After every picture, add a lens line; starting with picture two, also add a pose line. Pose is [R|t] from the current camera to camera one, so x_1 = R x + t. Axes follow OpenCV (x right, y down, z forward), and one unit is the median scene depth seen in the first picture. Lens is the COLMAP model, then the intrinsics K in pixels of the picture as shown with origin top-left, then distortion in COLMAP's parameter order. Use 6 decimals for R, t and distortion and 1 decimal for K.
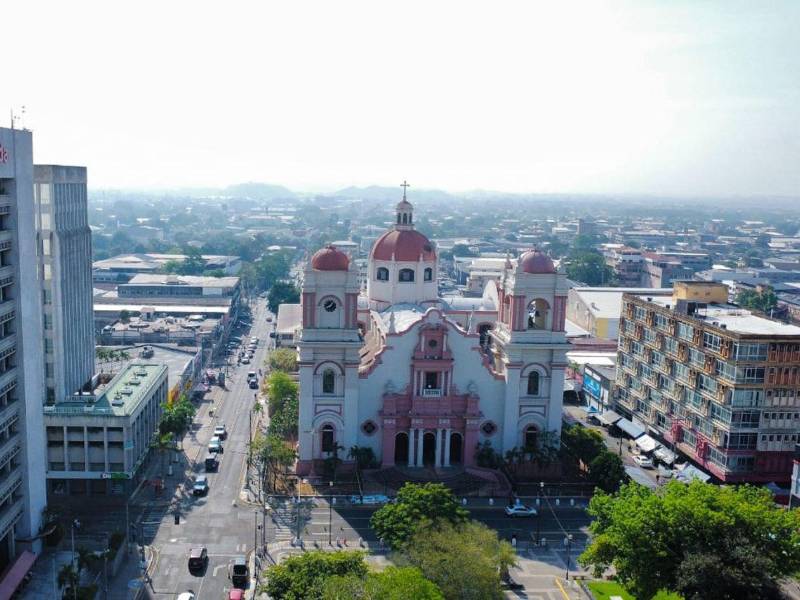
lens RADIAL K [[746.0, 0, 399.5], [0, 746.0, 300.7], [0, 0, 1]] dist [0.003063, 0.000000]
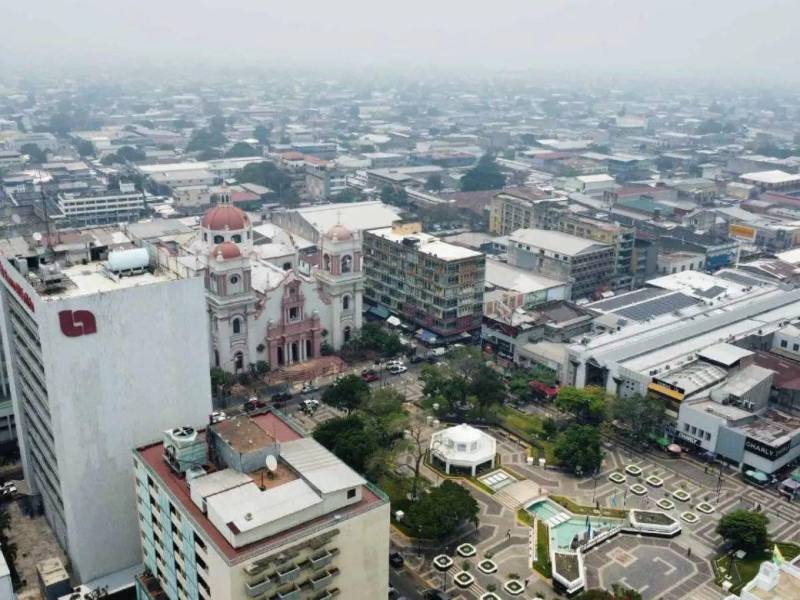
lens RADIAL K [[746.0, 0, 400.2], [0, 746.0, 300.4], [0, 0, 1]] dist [0.003063, 0.000000]
pose [[0.839459, -0.179222, 0.513018, -0.597644], [0.063490, 0.969930, 0.234955, -0.291011], [-0.539701, -0.164664, 0.825596, -0.480687]]
